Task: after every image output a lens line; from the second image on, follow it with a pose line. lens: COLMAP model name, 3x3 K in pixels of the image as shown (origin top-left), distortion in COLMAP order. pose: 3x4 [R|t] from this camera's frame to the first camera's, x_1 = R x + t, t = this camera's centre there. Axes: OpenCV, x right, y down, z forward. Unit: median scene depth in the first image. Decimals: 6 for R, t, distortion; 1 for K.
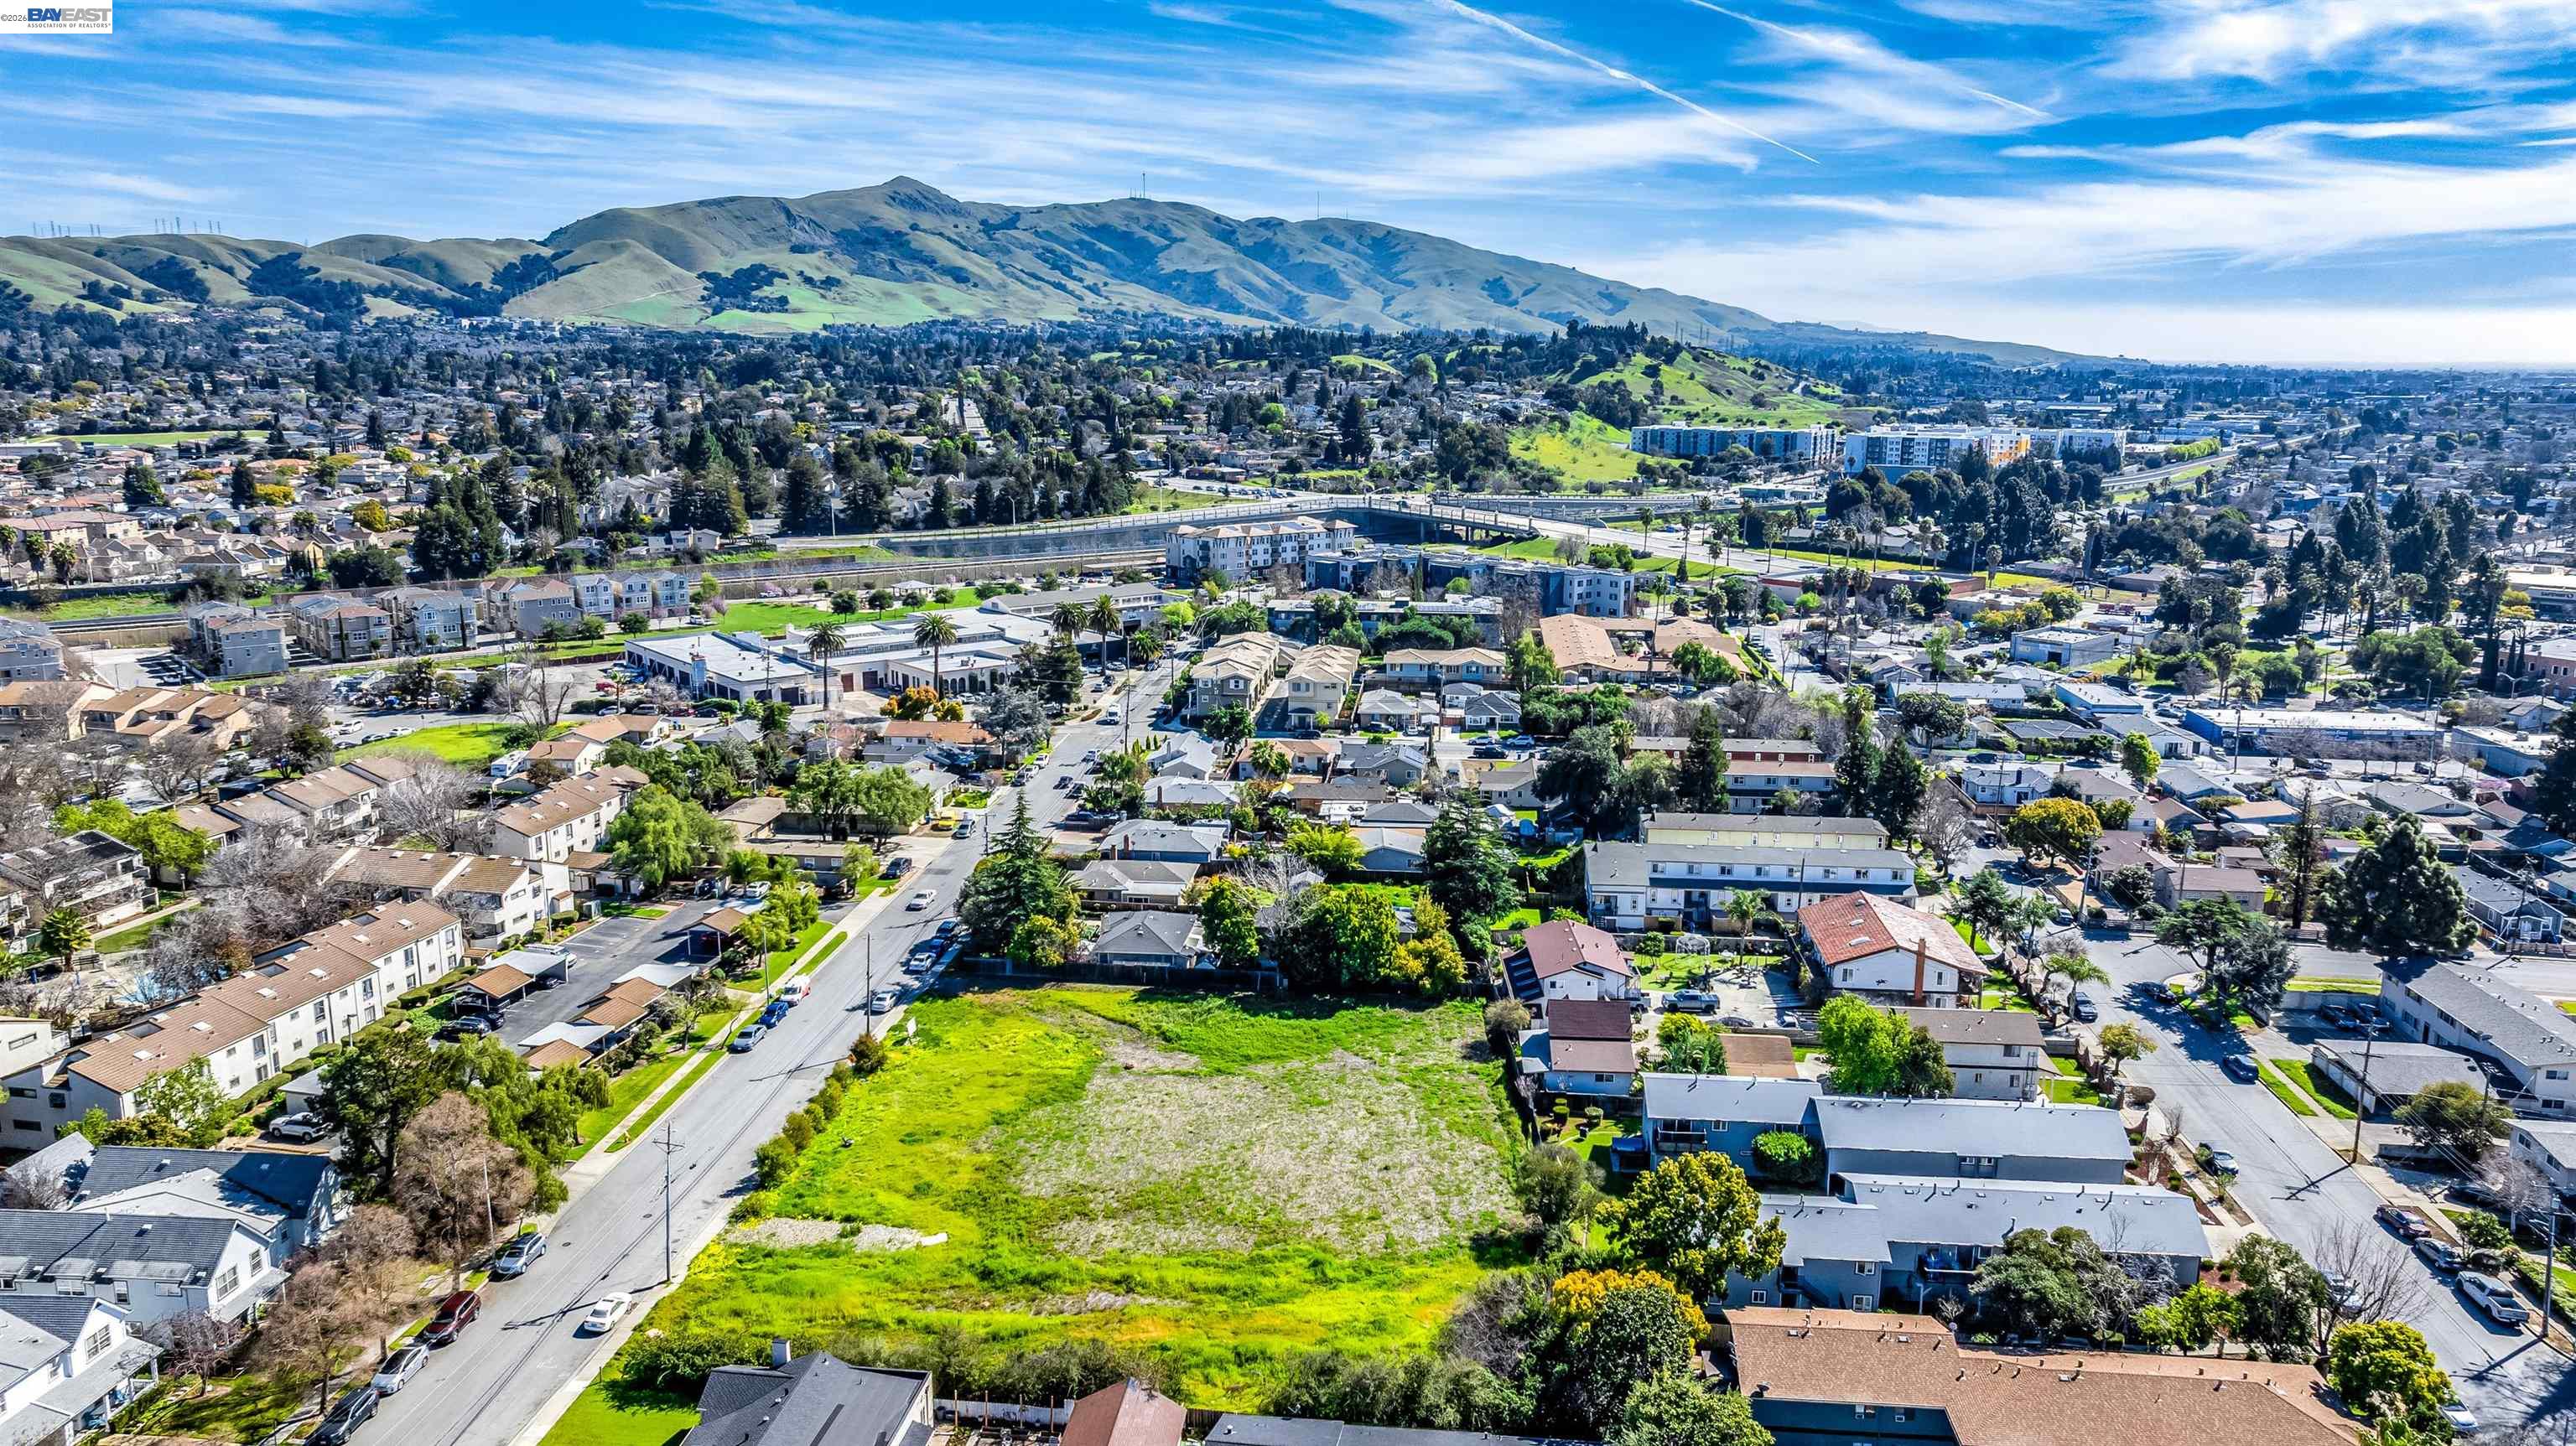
lens RADIAL K [[1825.0, 0, 1274.4], [0, 1825.0, 726.5], [0, 0, 1]] dist [-0.025601, 0.051109]
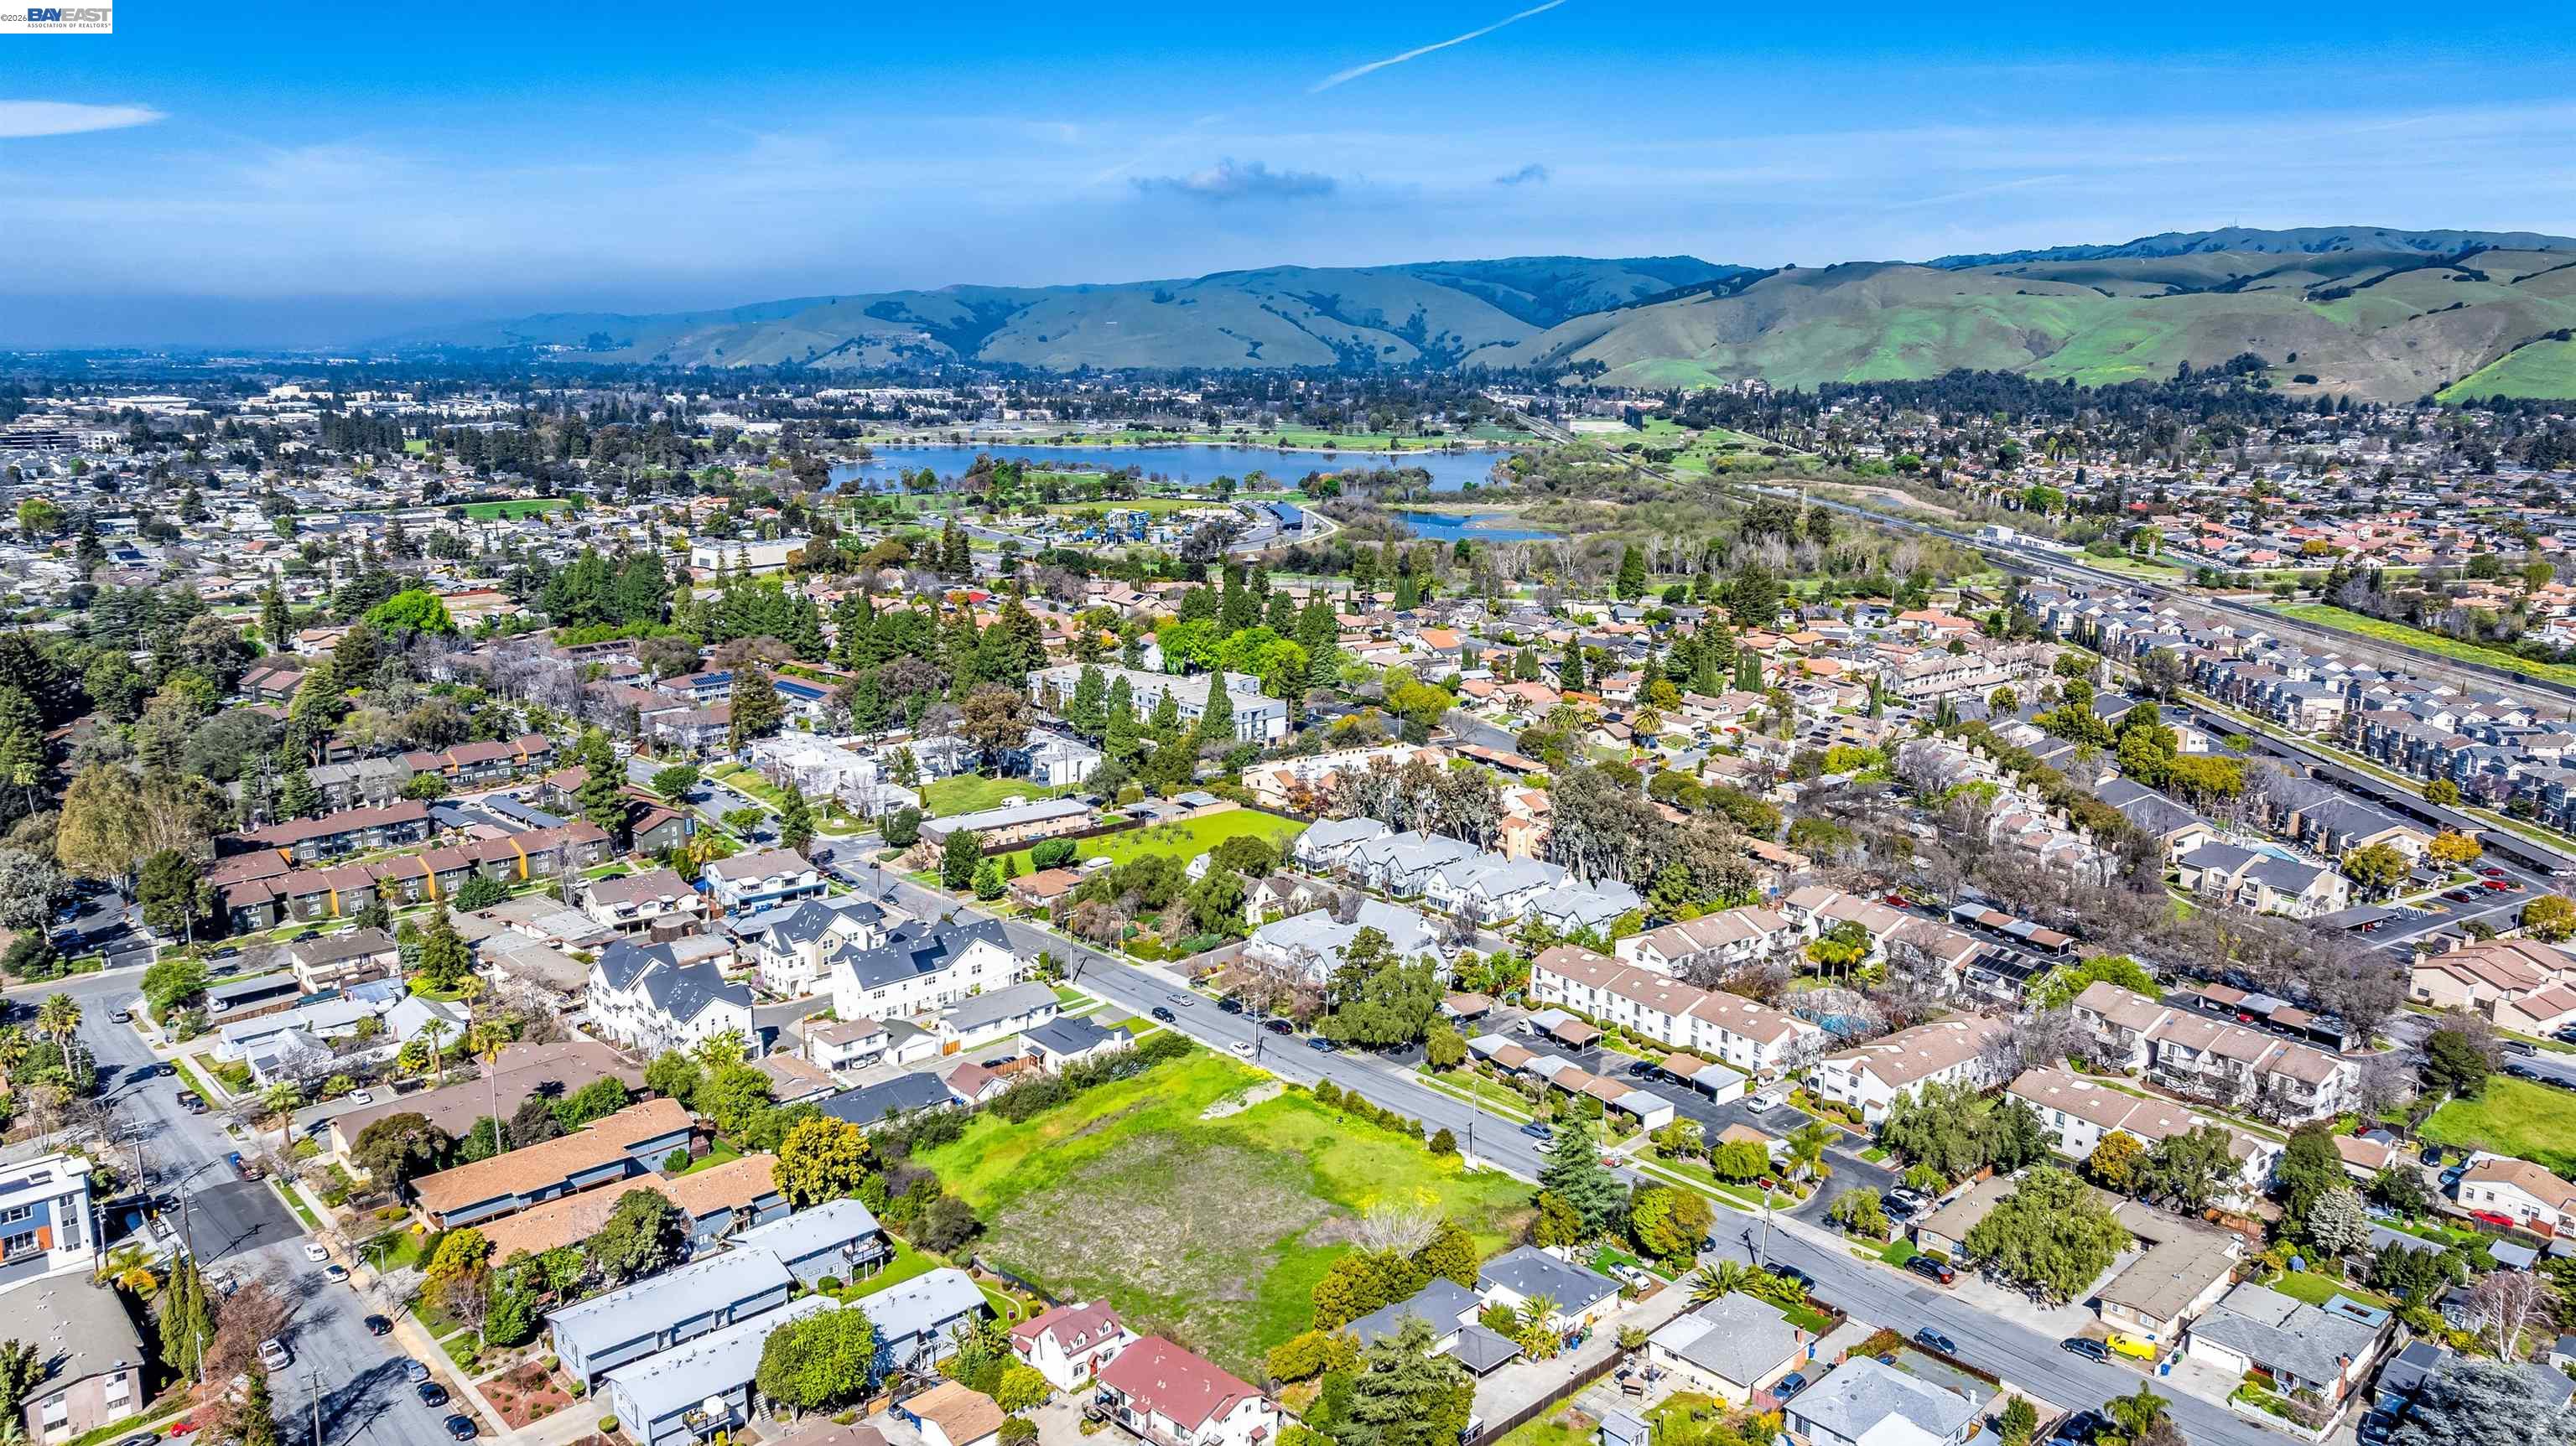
lens RADIAL K [[1825.0, 0, 1274.4], [0, 1825.0, 726.5], [0, 0, 1]] dist [-0.025601, 0.051109]
pose [[-0.661213, 0.158878, -0.733182, 0.058815], [-0.156074, 0.926800, 0.341588, -0.040425], [0.733783, 0.340293, -0.588016, 0.110723]]
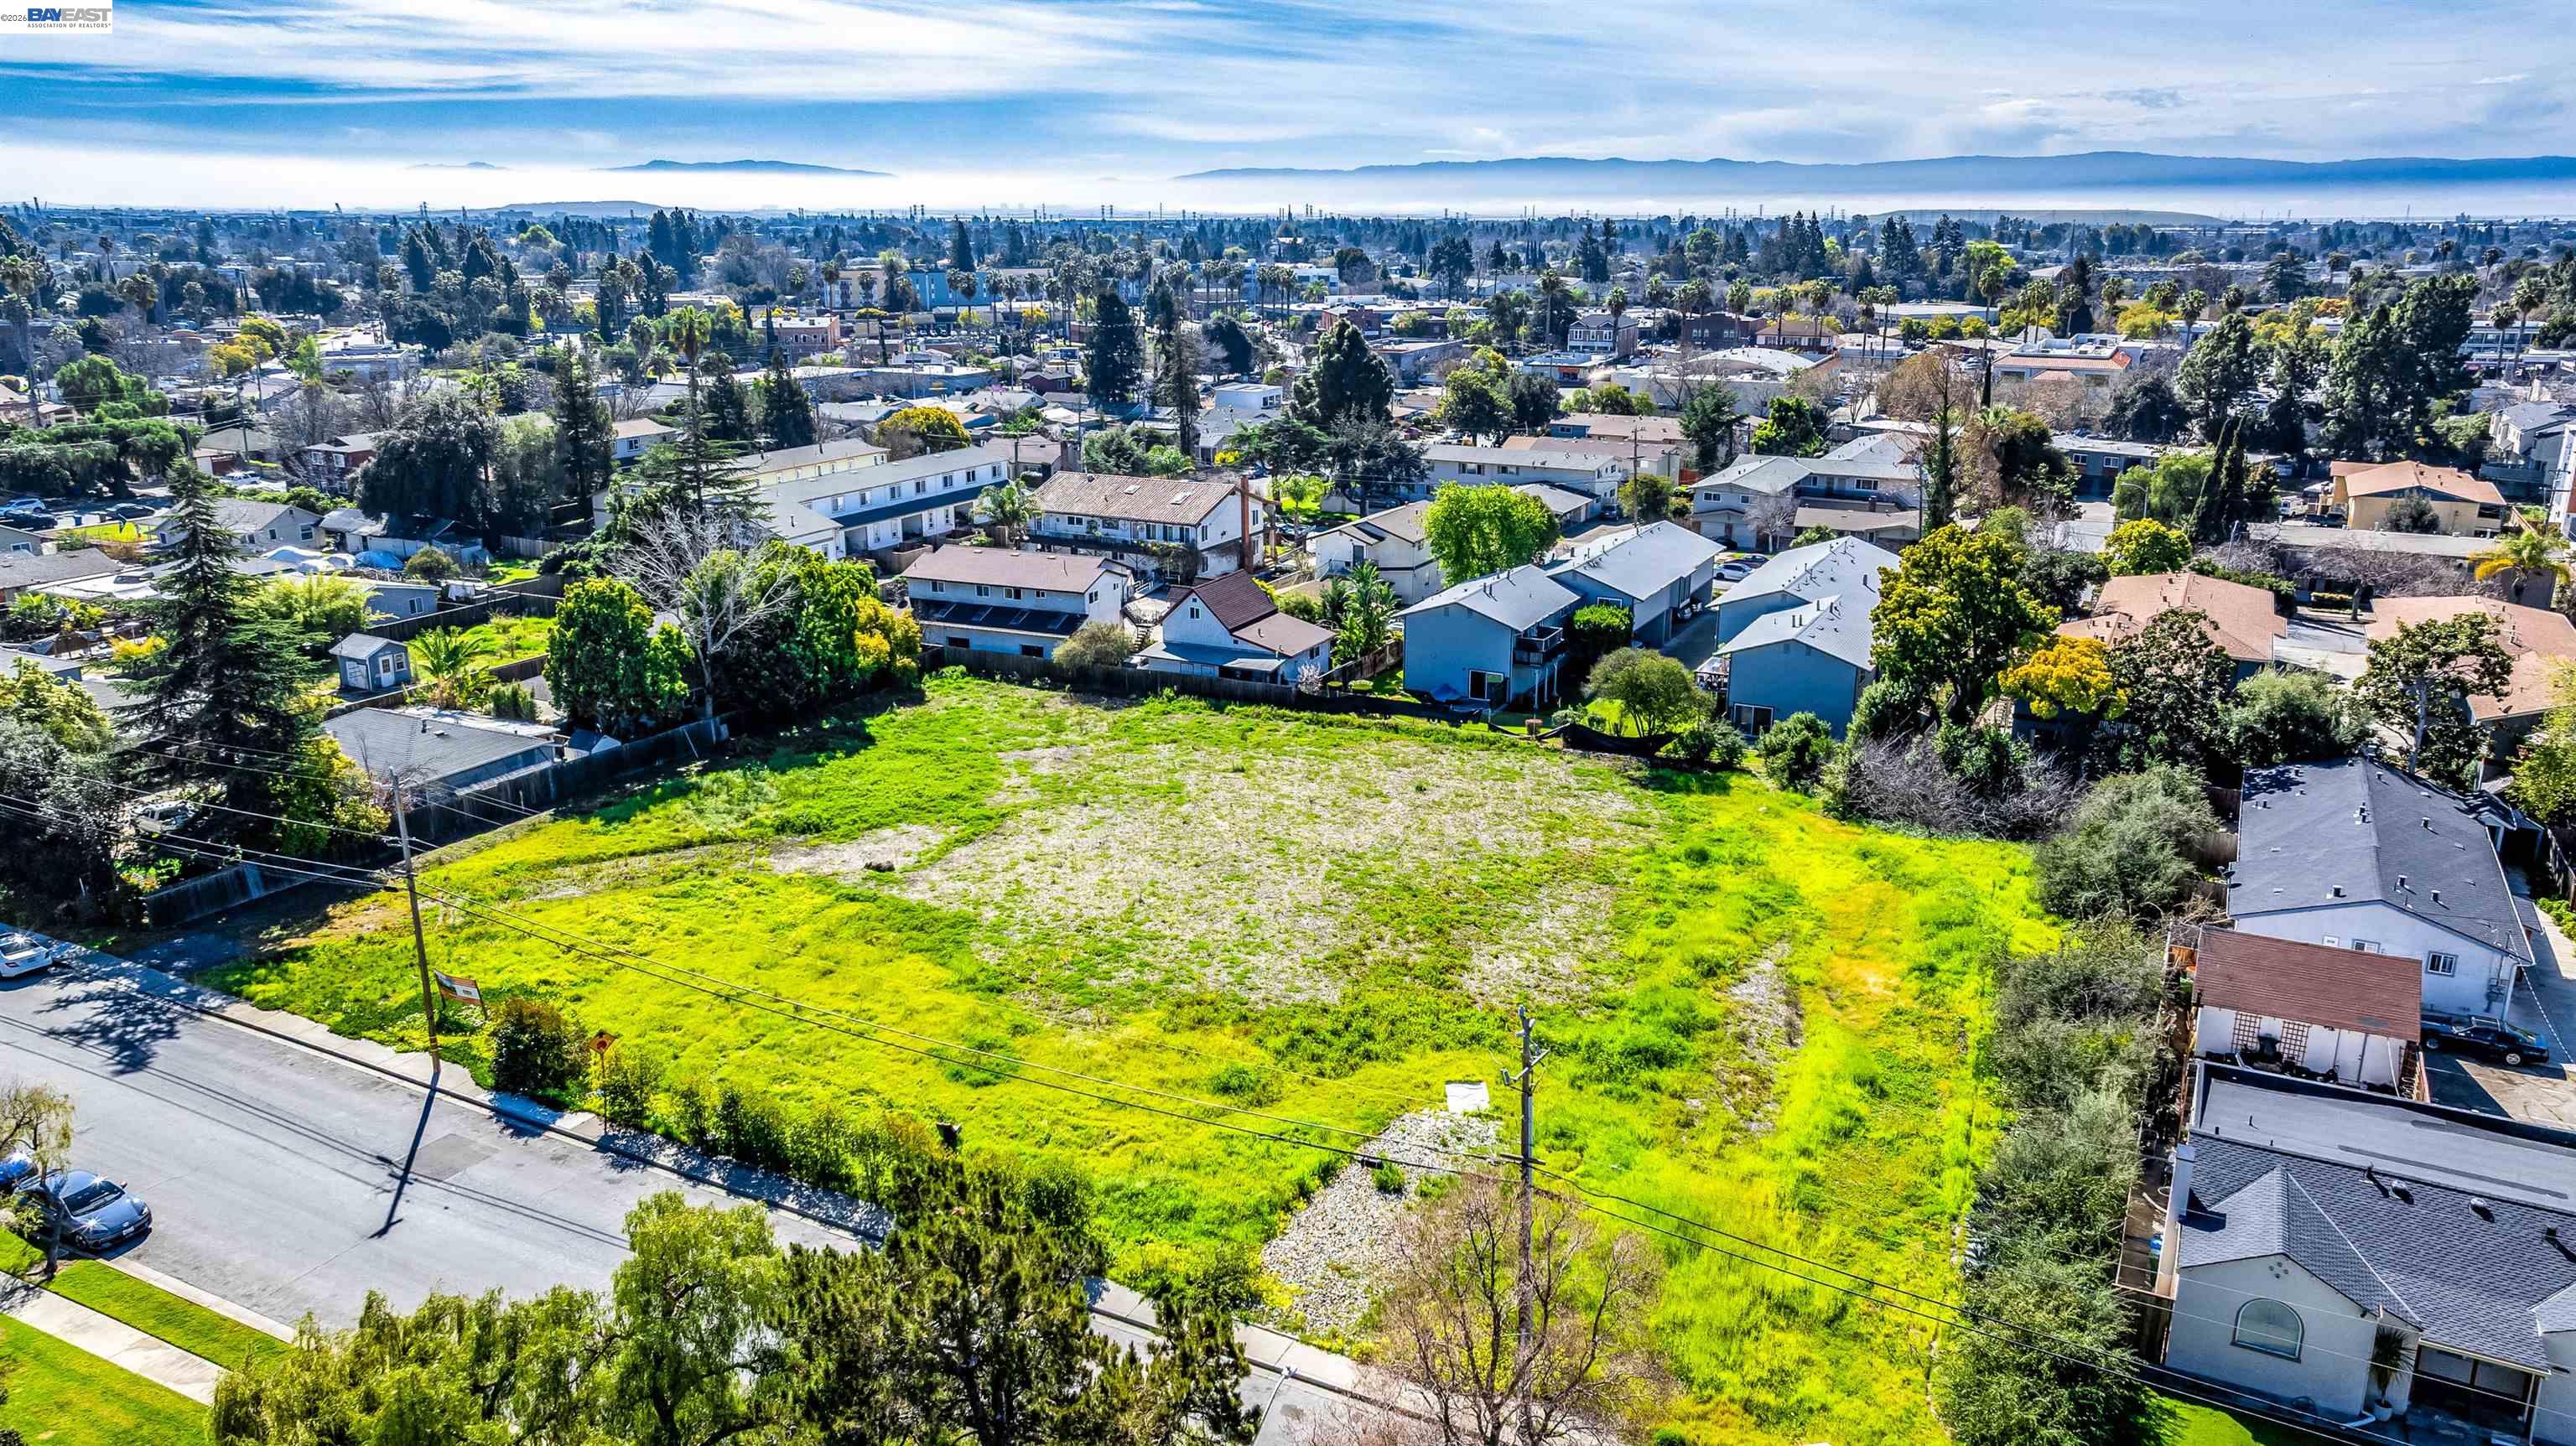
lens RADIAL K [[1825.0, 0, 1274.4], [0, 1825.0, 726.5], [0, 0, 1]] dist [-0.025601, 0.051109]
pose [[0.371343, -0.255387, 0.892682, -0.034366], [0.192127, 0.961756, 0.195226, 0.004431], [-0.908401, 0.099013, 0.406208, 0.045949]]
